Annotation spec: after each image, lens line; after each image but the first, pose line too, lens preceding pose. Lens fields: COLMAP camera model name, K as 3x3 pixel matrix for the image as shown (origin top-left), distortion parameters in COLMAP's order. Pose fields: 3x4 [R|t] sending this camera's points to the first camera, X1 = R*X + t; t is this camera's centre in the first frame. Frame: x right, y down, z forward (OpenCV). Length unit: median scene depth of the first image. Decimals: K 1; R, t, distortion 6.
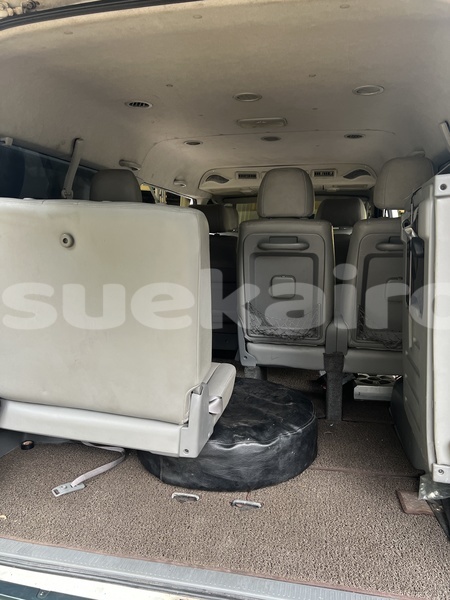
lens RADIAL K [[458.3, 0, 226.3], [0, 458.3, 299.7], [0, 0, 1]] dist [0.004298, 0.001068]
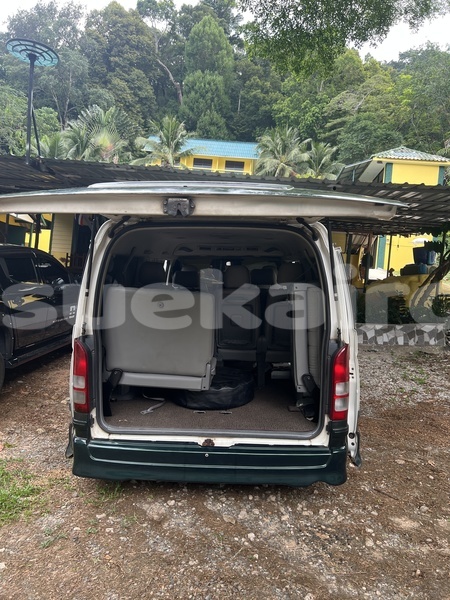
lens RADIAL K [[458.3, 0, 224.4], [0, 458.3, 301.3], [0, 0, 1]] dist [0.004298, 0.001068]
pose [[0.987468, -0.004263, 0.157762, -0.324808], [0.012554, 0.998589, -0.051598, -0.009860], [-0.157320, 0.052932, 0.986128, -1.320164]]
